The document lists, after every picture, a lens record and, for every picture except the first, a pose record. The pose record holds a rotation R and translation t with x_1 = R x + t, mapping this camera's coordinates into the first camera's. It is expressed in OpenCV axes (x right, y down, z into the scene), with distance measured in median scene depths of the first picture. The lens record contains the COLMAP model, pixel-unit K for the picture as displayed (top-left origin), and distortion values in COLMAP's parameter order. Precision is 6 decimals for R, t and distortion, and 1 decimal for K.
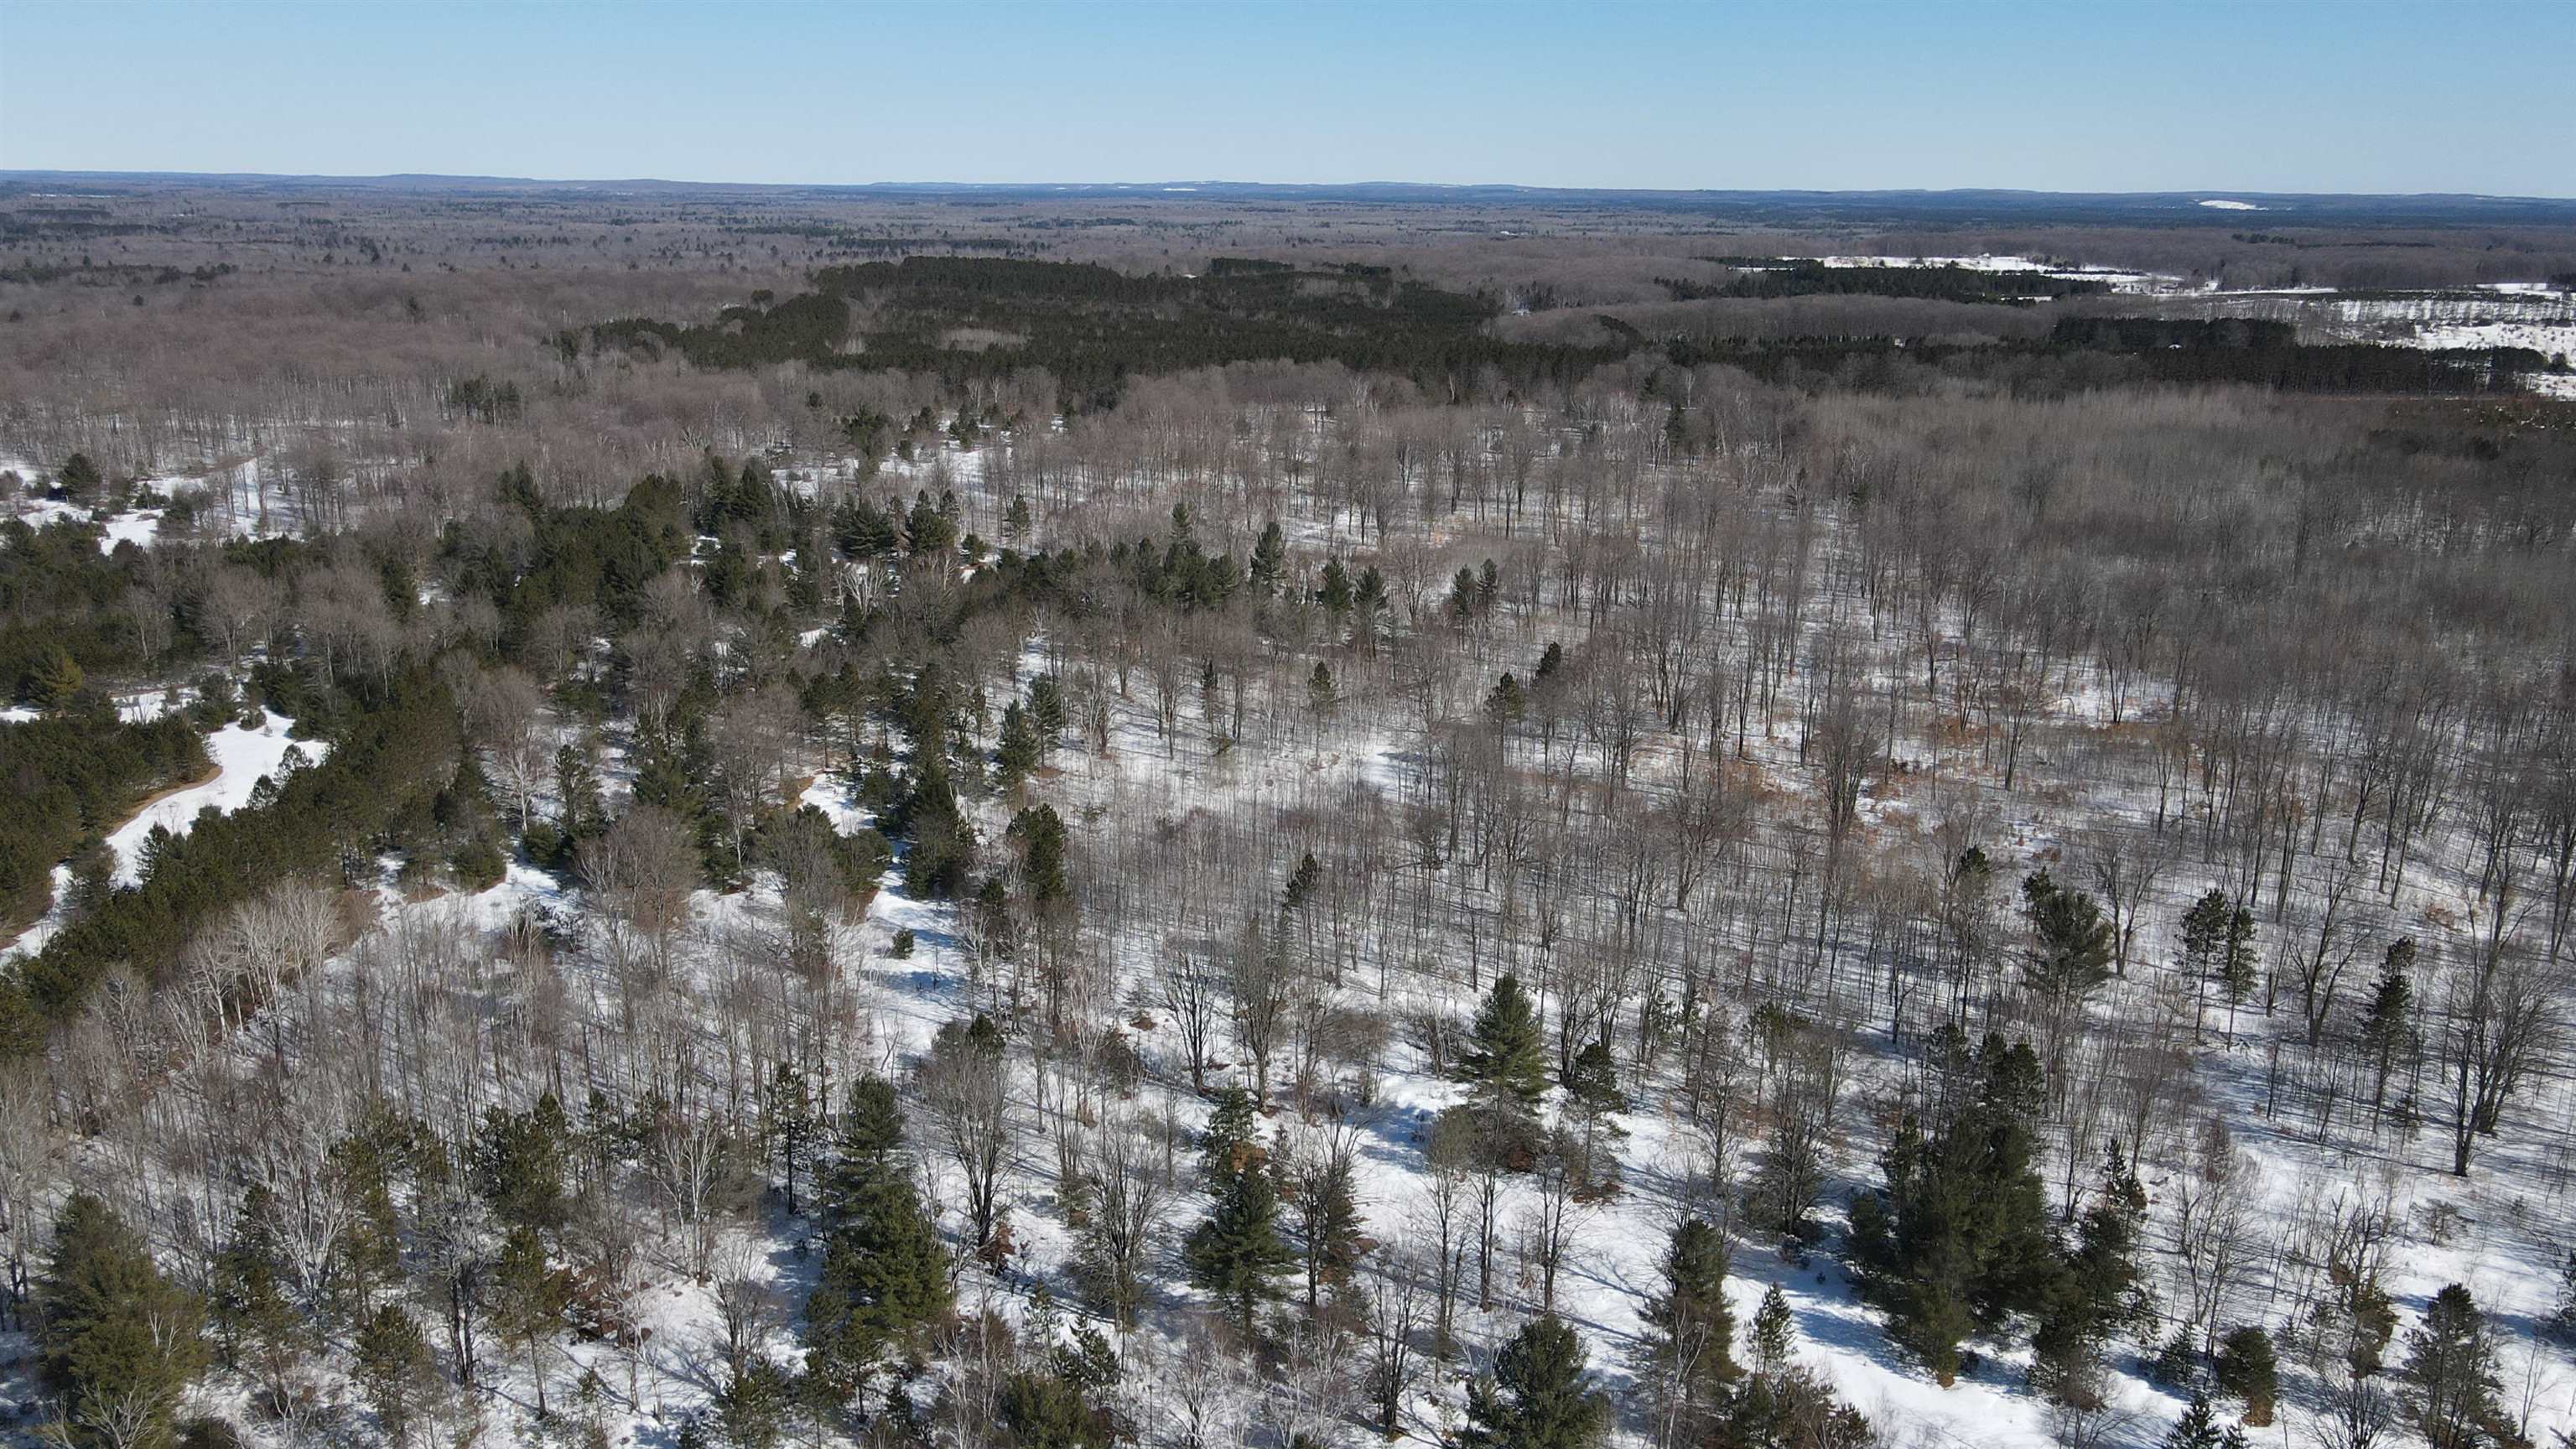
lens RADIAL K [[1875.1, 0, 1288.0], [0, 1875.1, 724.5], [0, 0, 1]] dist [-0.001109, 0.046983]
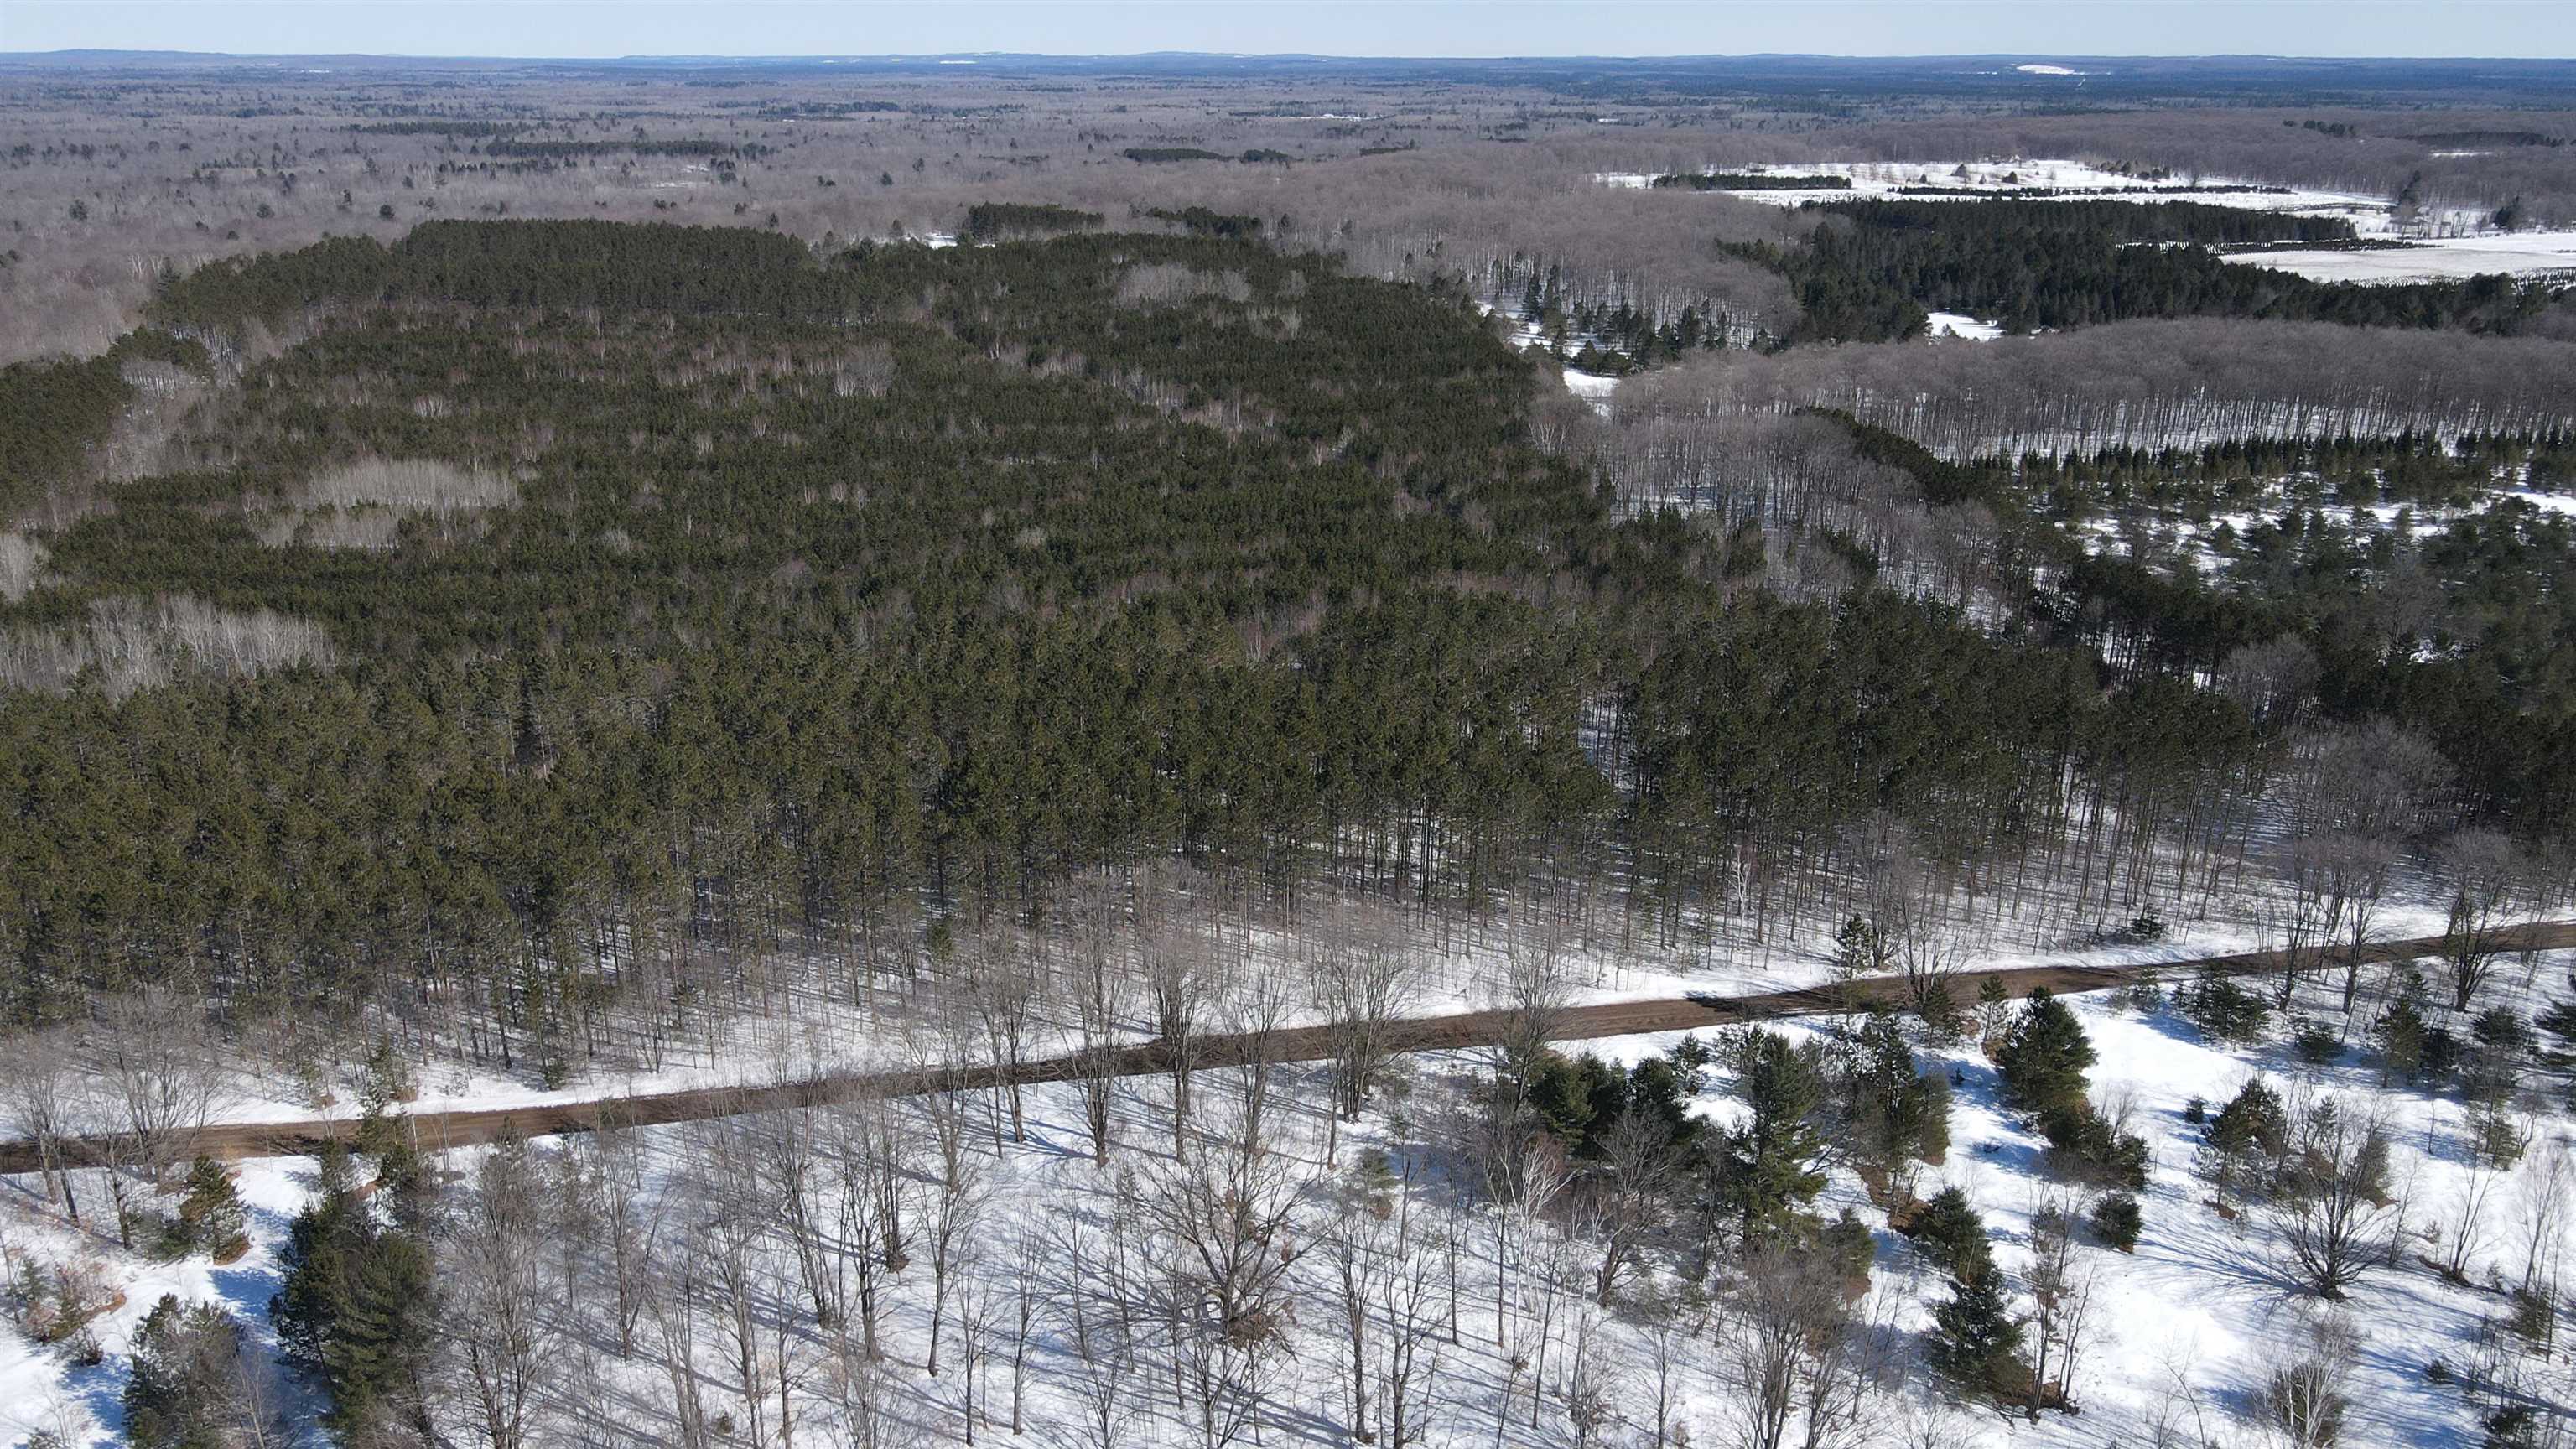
lens RADIAL K [[1913.4, 0, 1260.0], [0, 1913.4, 722.2], [0, 0, 1]] dist [-0.005093, 0.050937]
pose [[0.995705, -0.038534, 0.084177, -0.005300], [0.033793, 0.997800, 0.057032, -0.121036], [-0.086189, -0.053942, 0.994817, 0.384577]]
